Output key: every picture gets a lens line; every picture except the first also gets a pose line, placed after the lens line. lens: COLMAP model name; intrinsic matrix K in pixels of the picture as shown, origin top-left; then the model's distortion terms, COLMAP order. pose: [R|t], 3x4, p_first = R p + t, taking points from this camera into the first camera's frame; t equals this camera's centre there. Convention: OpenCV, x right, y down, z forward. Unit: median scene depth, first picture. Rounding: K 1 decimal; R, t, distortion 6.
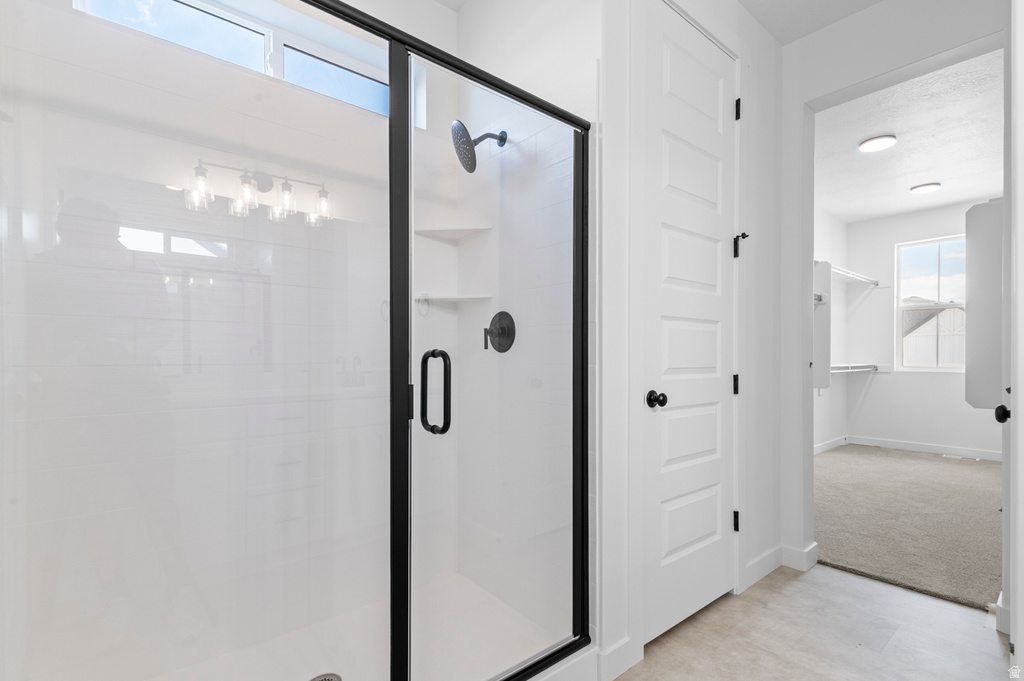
lens RADIAL K [[484.8, 0, 529.9], [0, 484.8, 355.0], [0, 0, 1]] dist [0.009232, -0.000841]
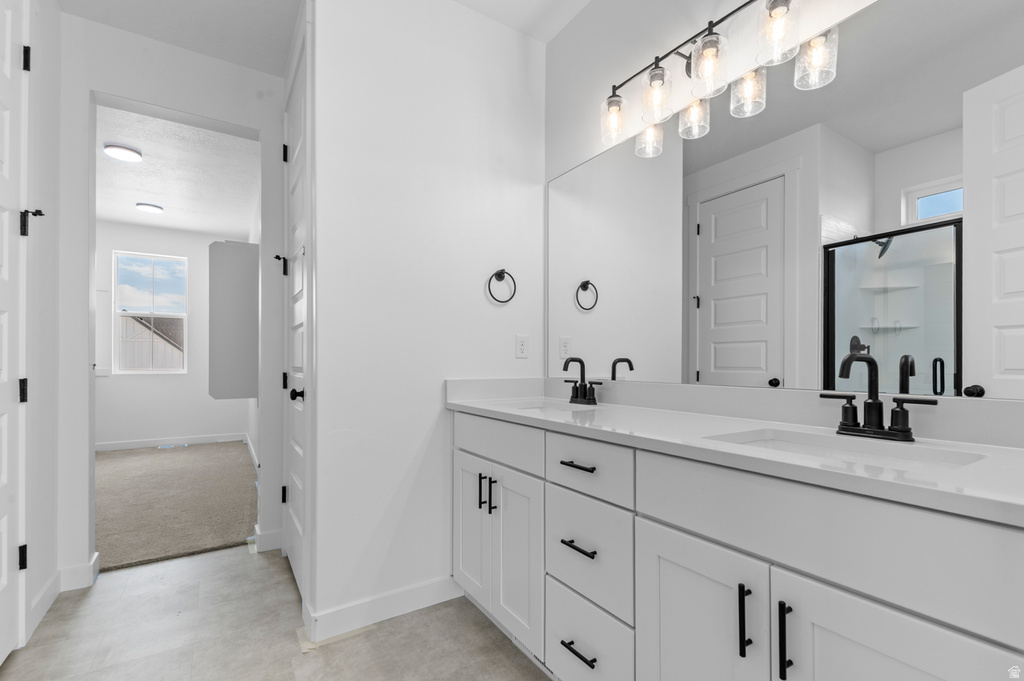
lens RADIAL K [[454.0, 0, 518.0], [0, 454.0, 354.4], [0, 0, 1]] dist [0.007683, 0.000049]
pose [[0.140546, 0.014072, 0.989974, -0.160407], [-0.000930, 0.999900, -0.014081, 0.006983], [-0.990074, 0.001059, 0.140545, 0.045908]]
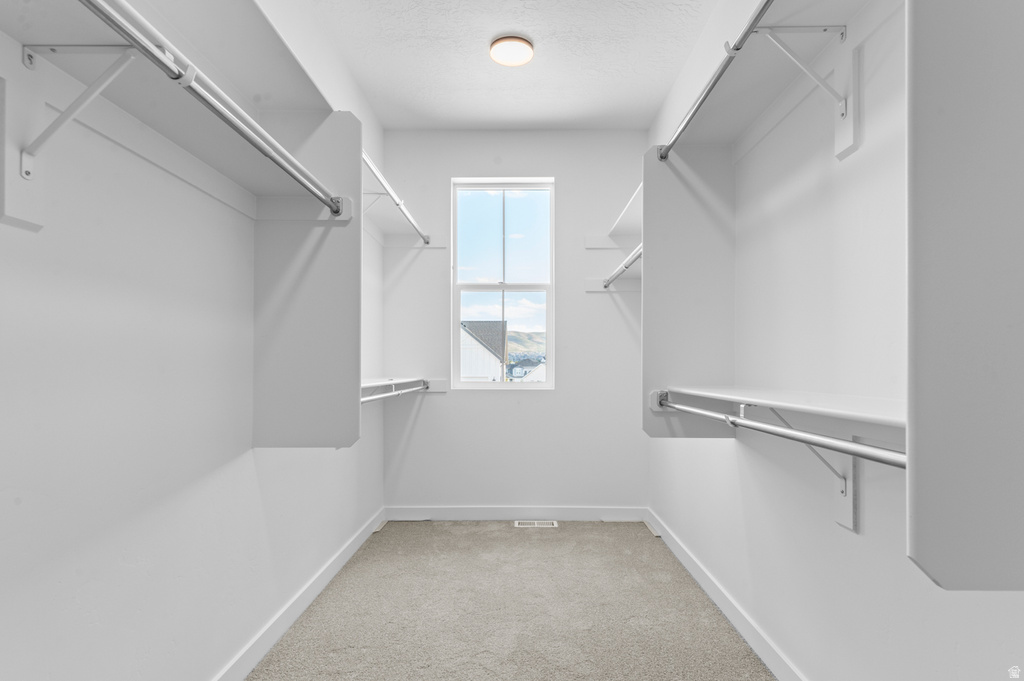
lens RADIAL K [[556.3, 0, 519.8], [0, 556.3, 358.2], [0, 0, 1]] dist [0.023146, -0.001267]
pose [[0.664602, 0.010273, 0.747127, 0.574708], [0.004033, 0.999842, -0.017335, 0.013466], [-0.747187, 0.014534, 0.664455, 0.947368]]
